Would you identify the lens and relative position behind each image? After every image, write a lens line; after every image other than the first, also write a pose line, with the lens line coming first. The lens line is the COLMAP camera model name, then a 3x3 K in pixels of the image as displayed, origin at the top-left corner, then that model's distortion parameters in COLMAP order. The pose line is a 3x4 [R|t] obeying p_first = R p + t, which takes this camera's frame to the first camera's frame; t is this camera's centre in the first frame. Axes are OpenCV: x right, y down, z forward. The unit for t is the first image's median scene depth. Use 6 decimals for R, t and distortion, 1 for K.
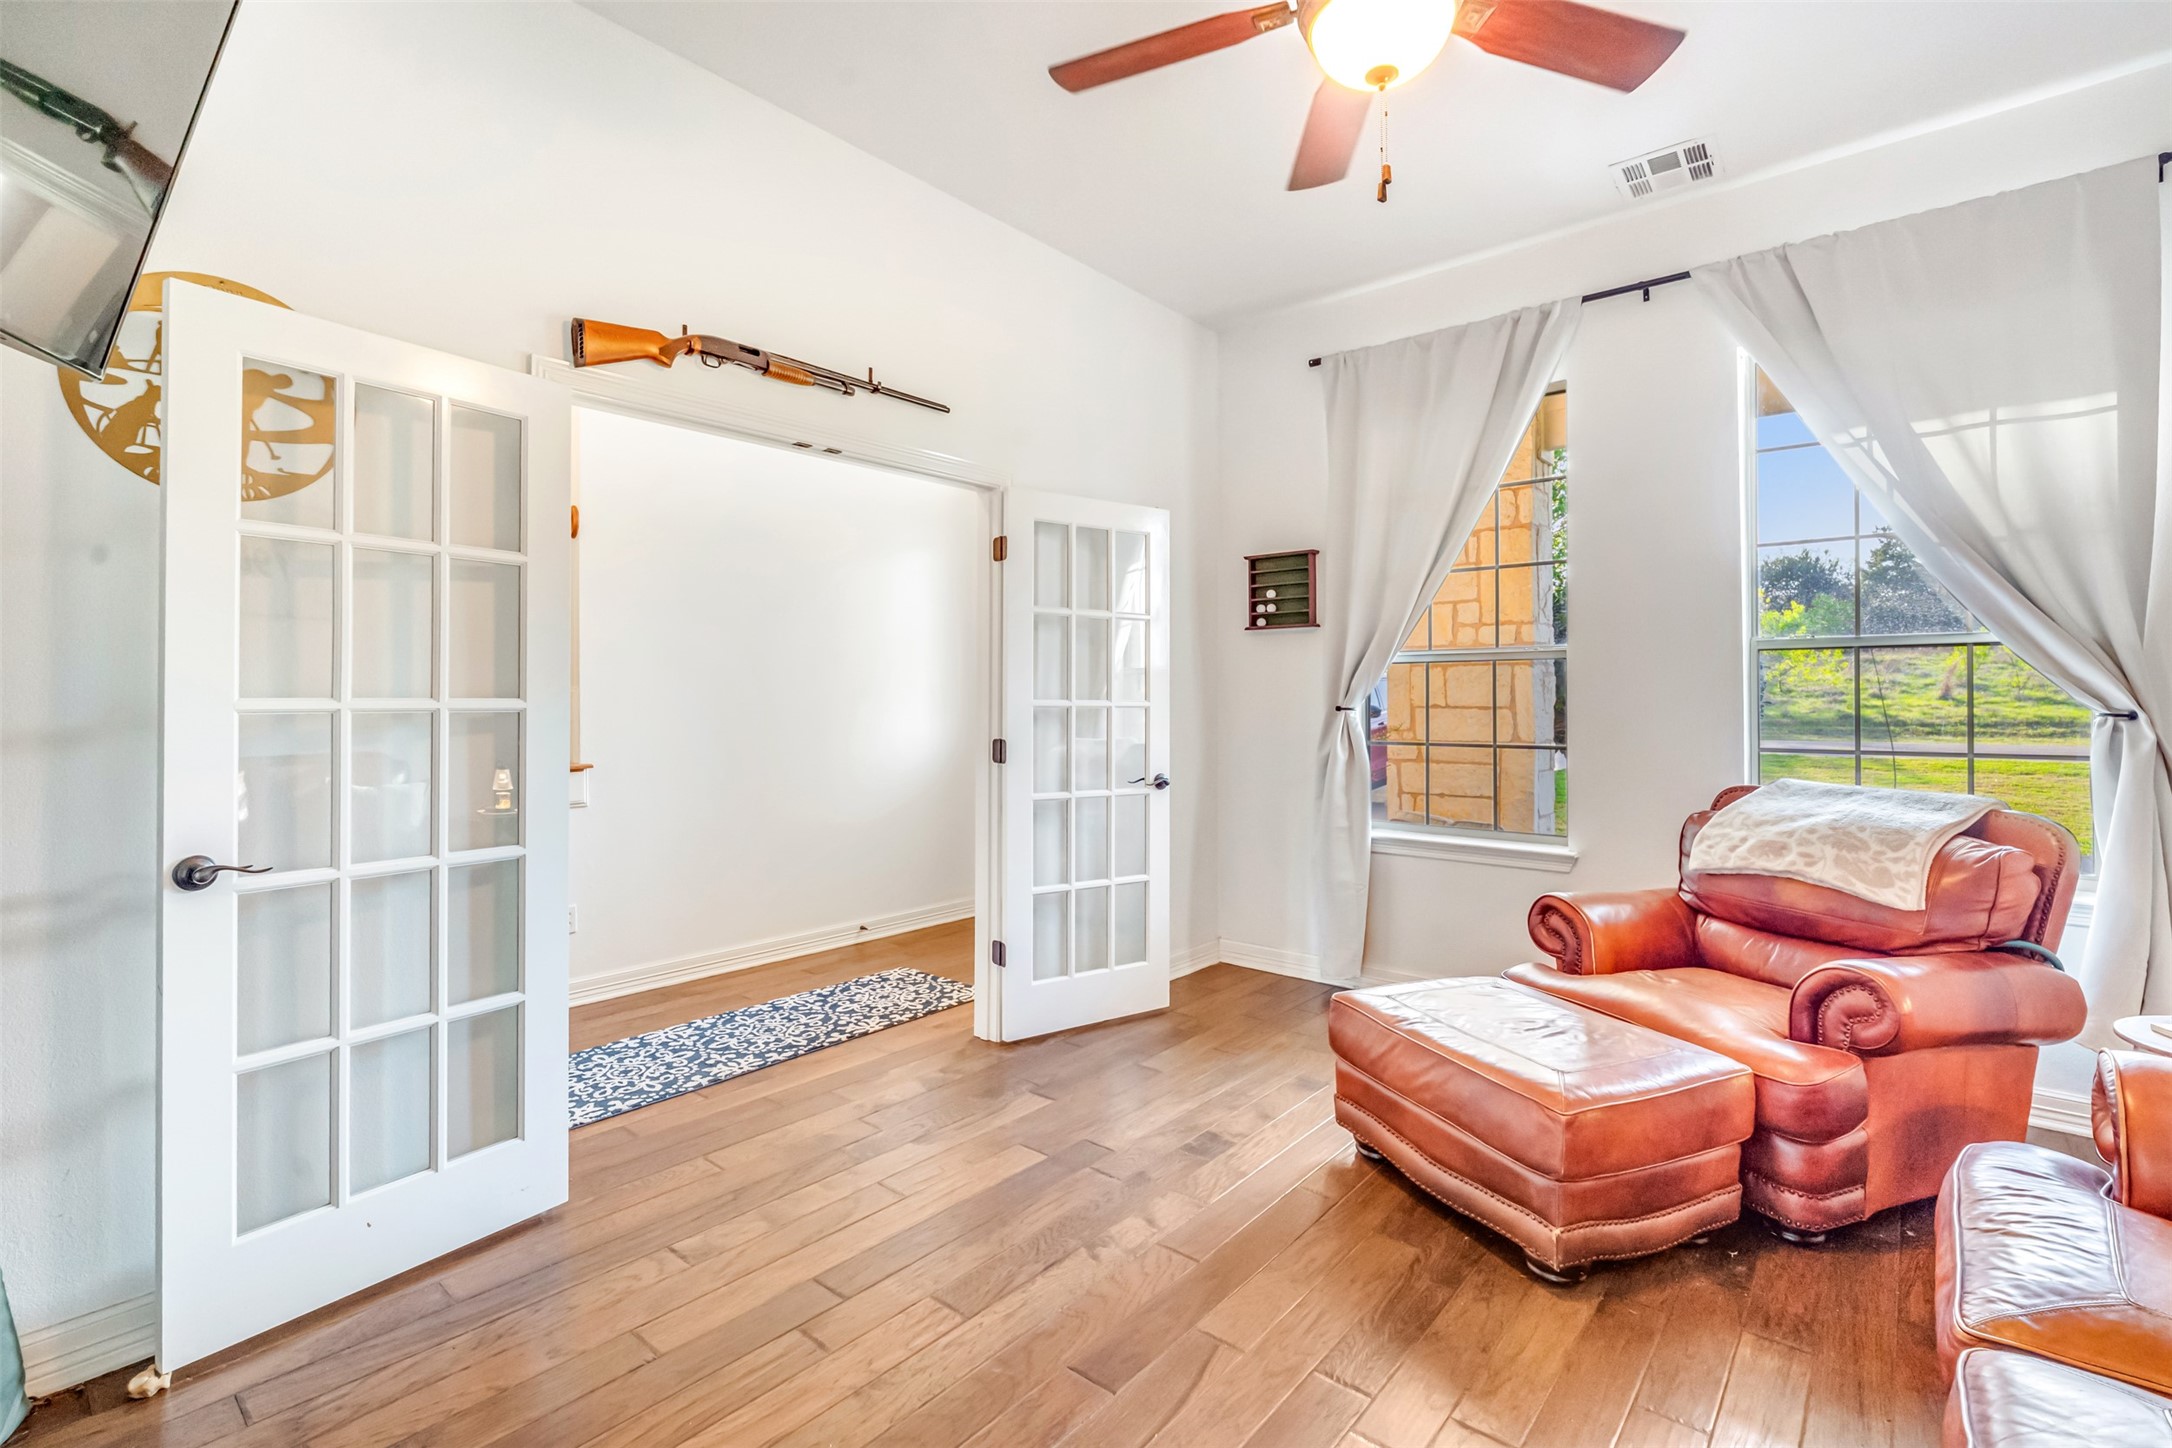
lens RADIAL K [[984.5, 0, 1087.6], [0, 984.5, 687.7], [0, 0, 1]] dist [-0.002674, 0.000232]
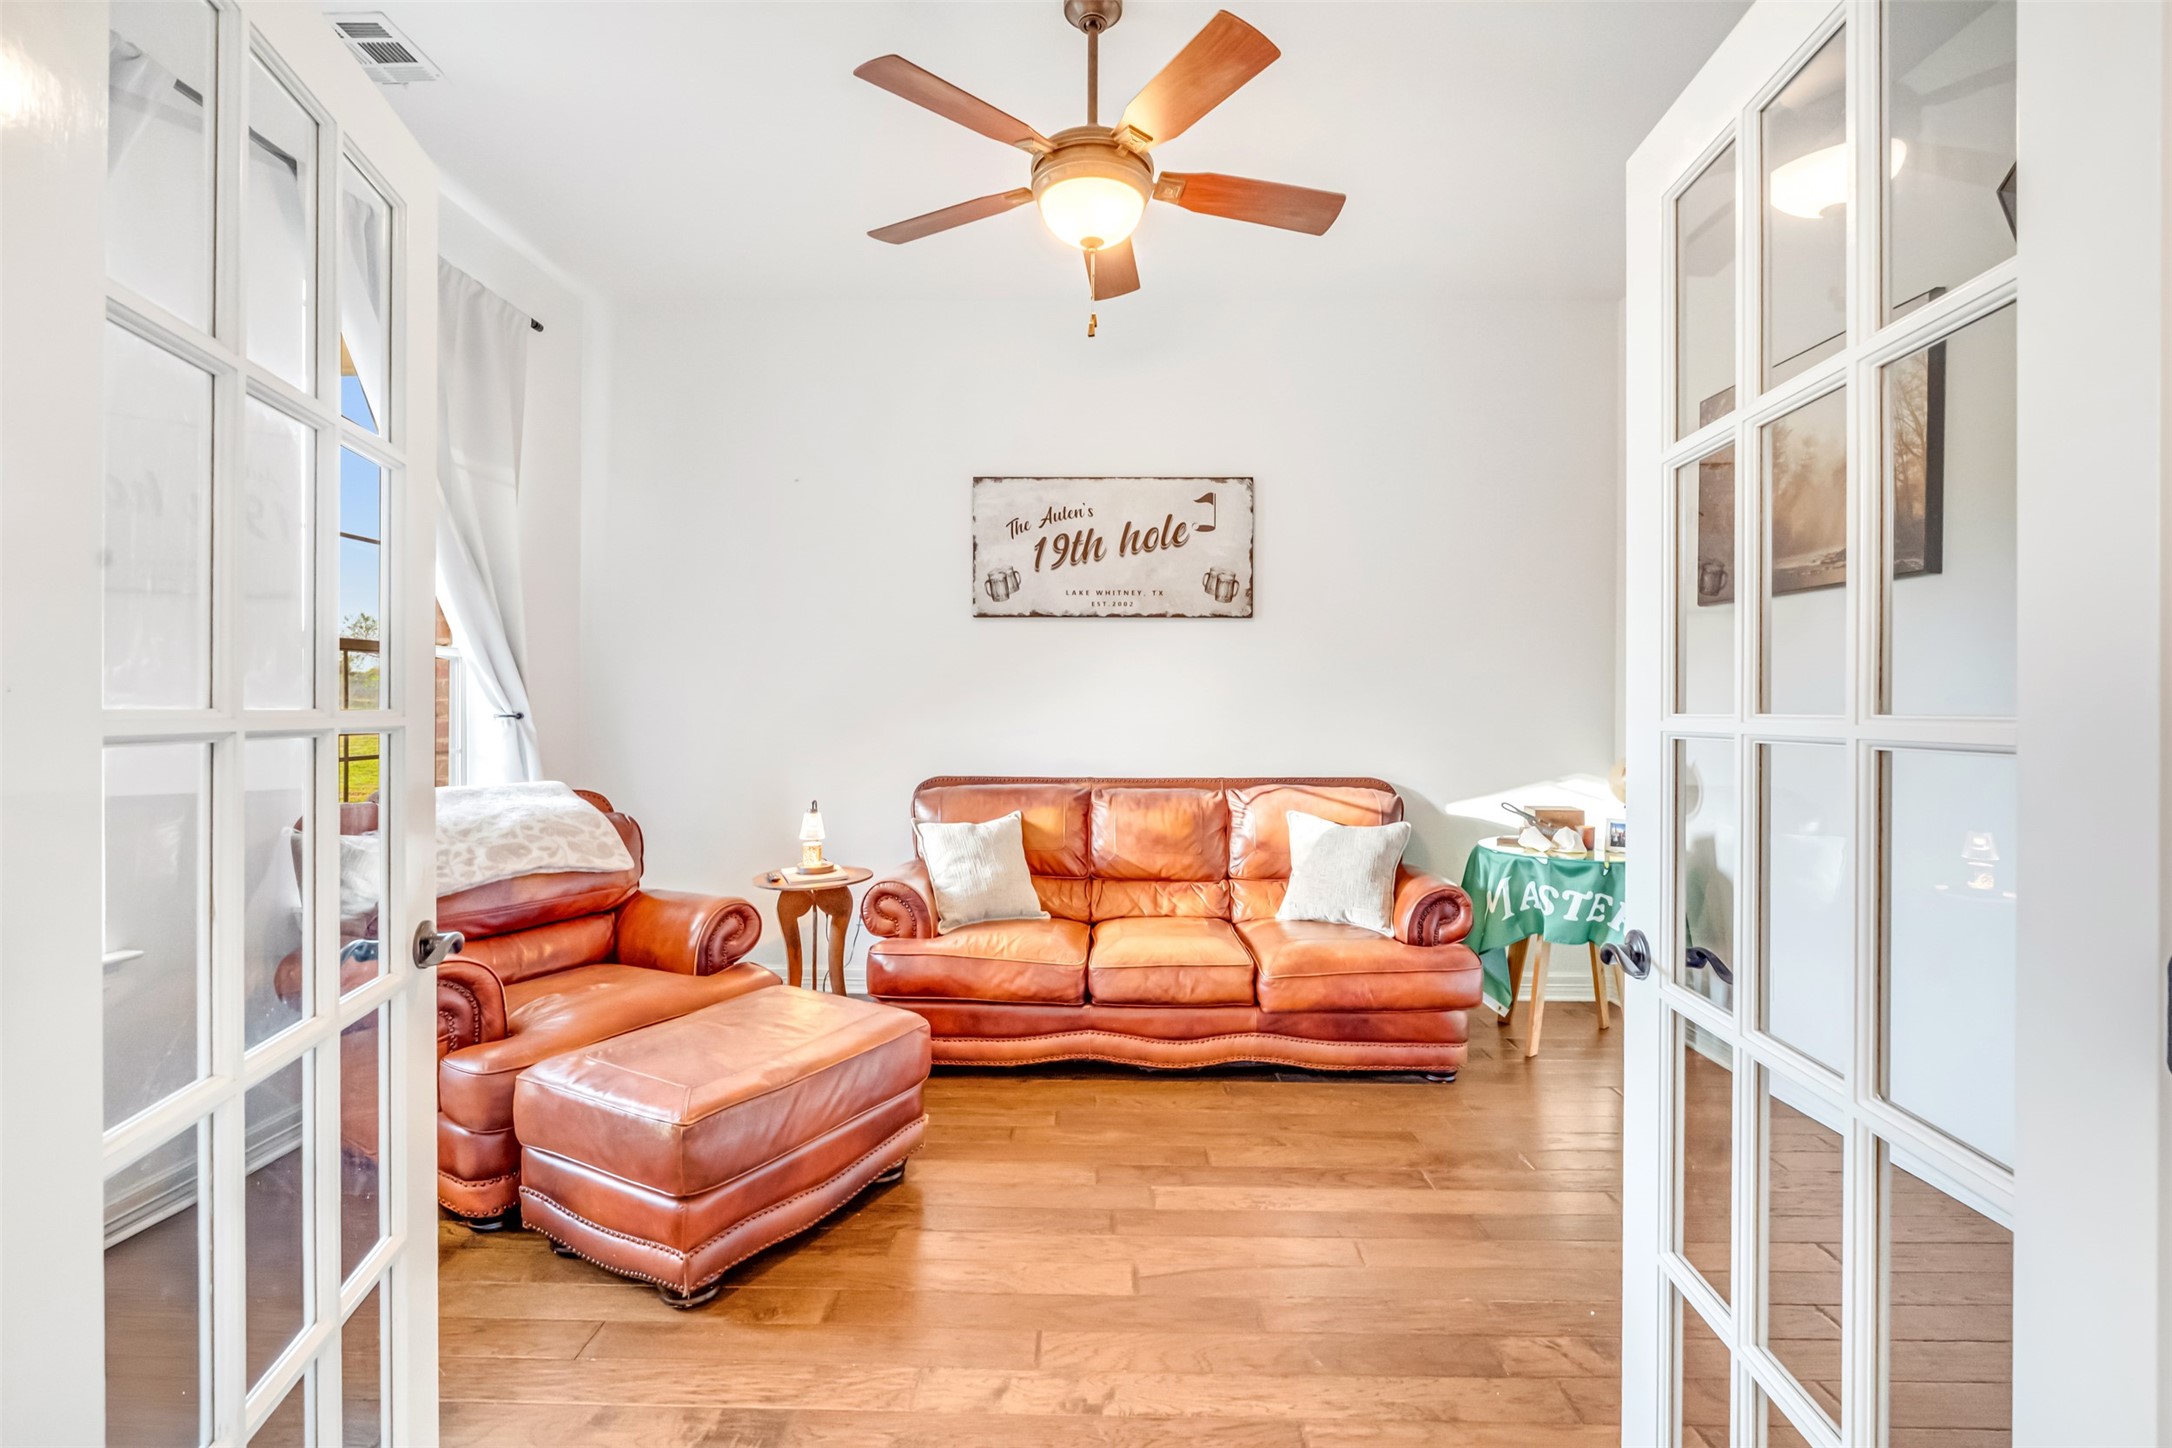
lens RADIAL K [[972.2, 0, 1092.2], [0, 972.2, 697.1], [0, 0, 1]] dist [-0.008924, 0.000862]
pose [[-0.637702, 0.001901, 0.770281, -0.426521], [-0.015129, 0.999773, -0.014993, 0.009079], [-0.770135, -0.021214, -0.637528, 1.087418]]
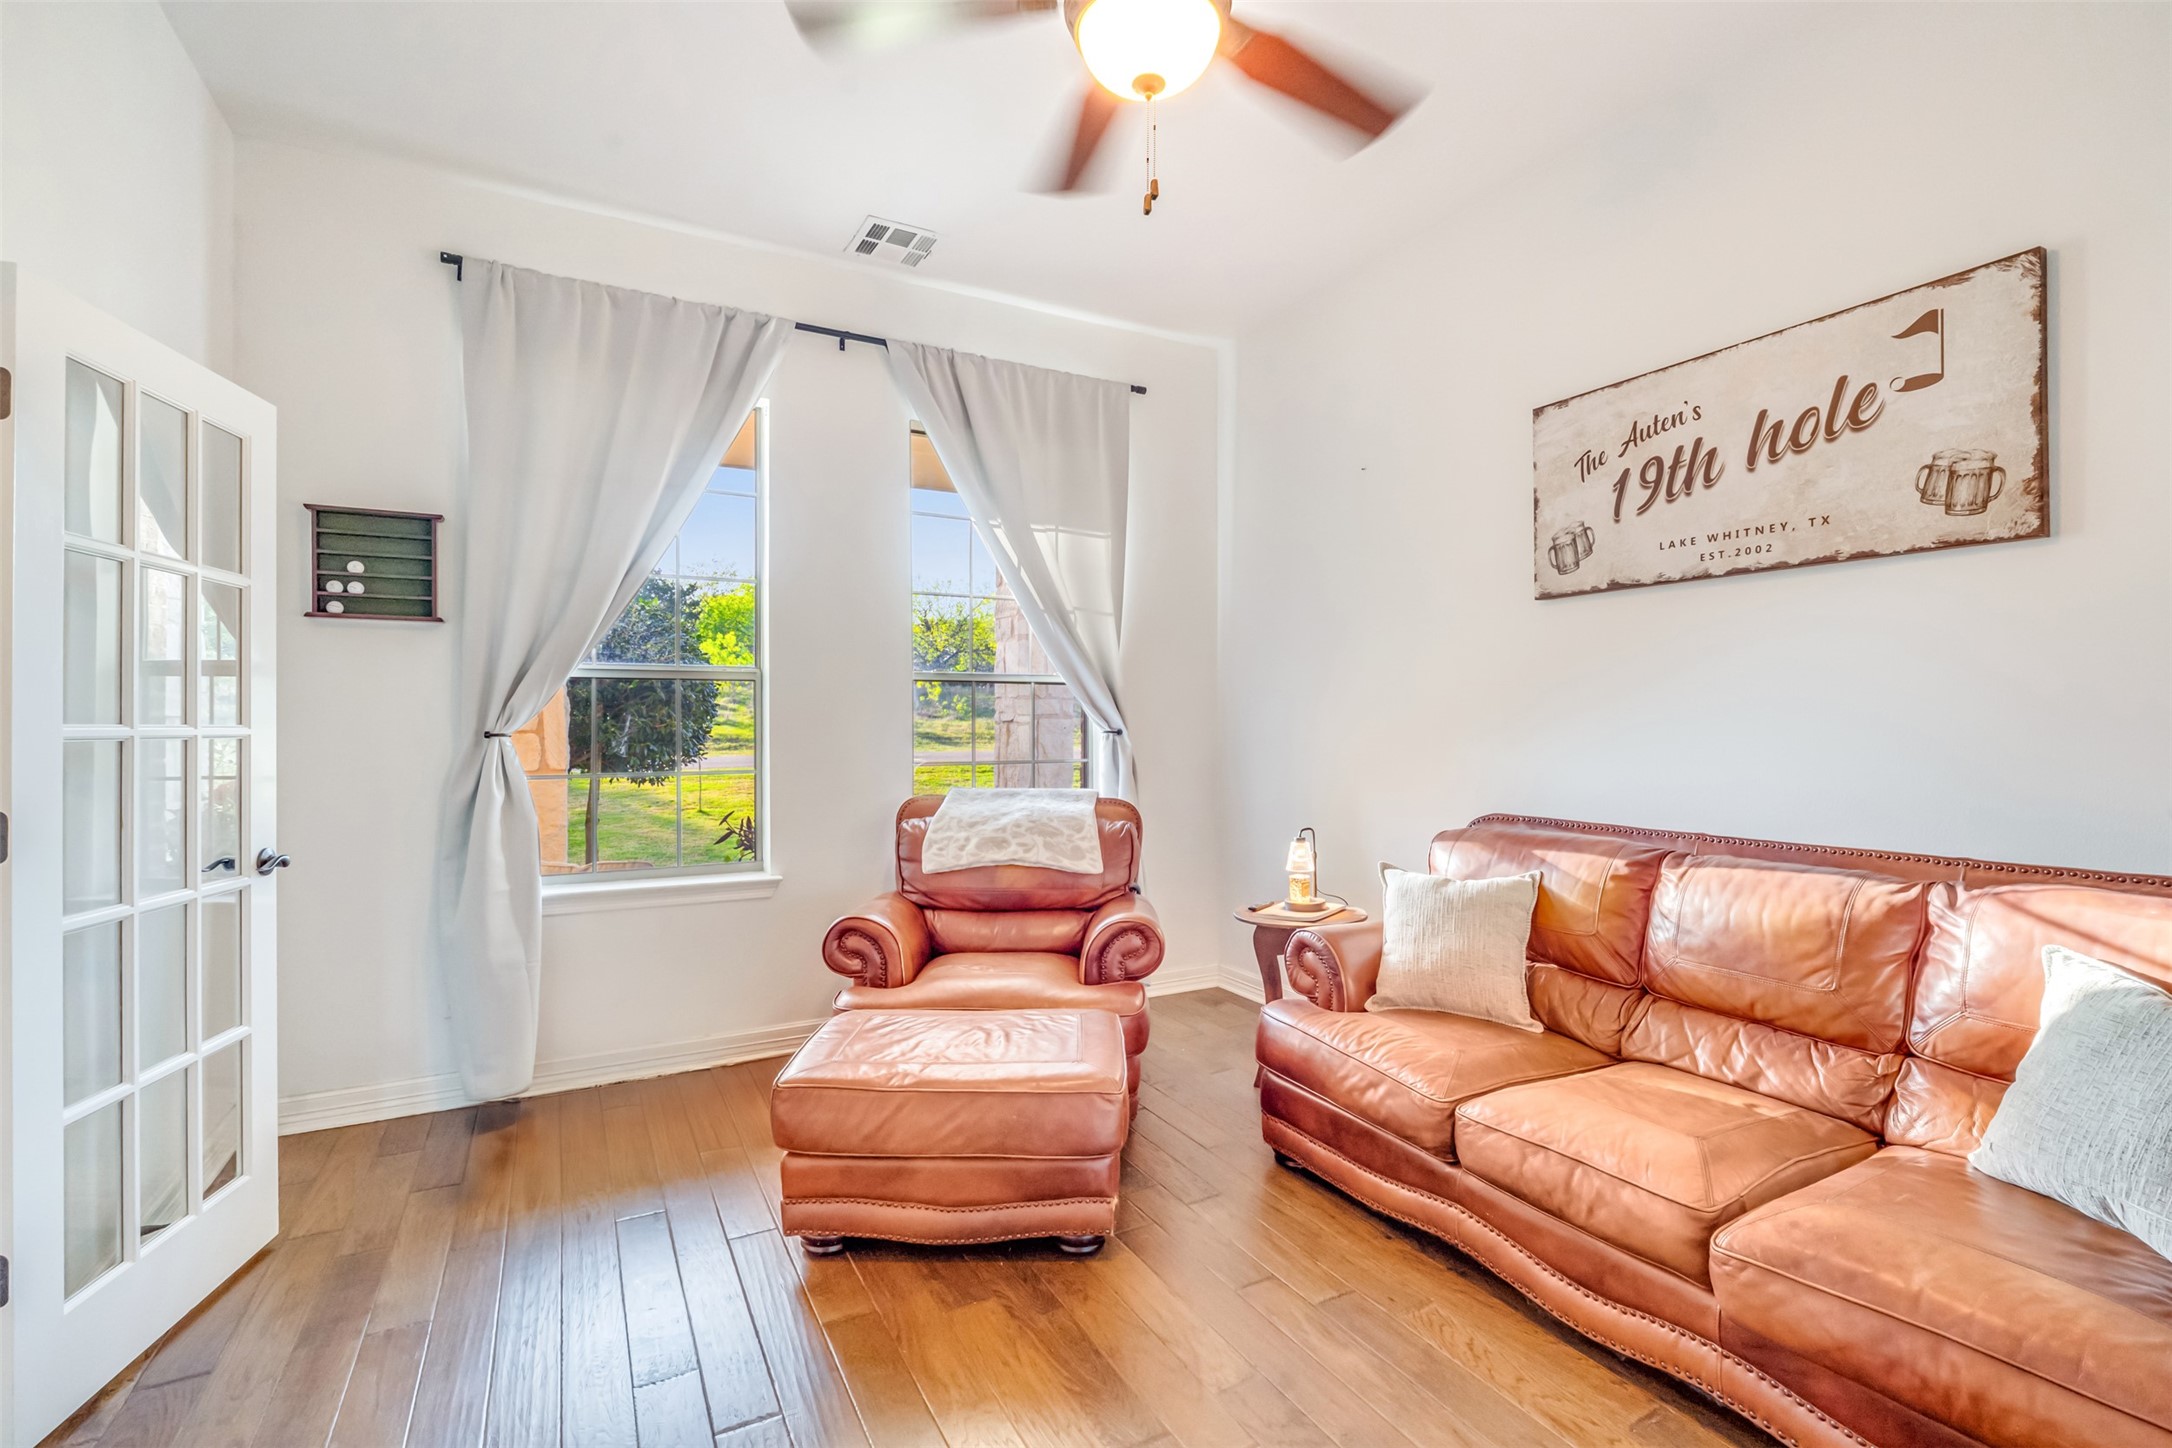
lens RADIAL K [[977.0, 0, 1088.6], [0, 977.0, 714.7], [0, 0, 1]] dist [-0.006526, 0.000293]
pose [[0.361994, 0.006143, 0.932160, -0.370440], [-0.010643, 0.999940, -0.002457, 0.004079], [-0.932120, -0.009031, 0.362038, 0.414382]]
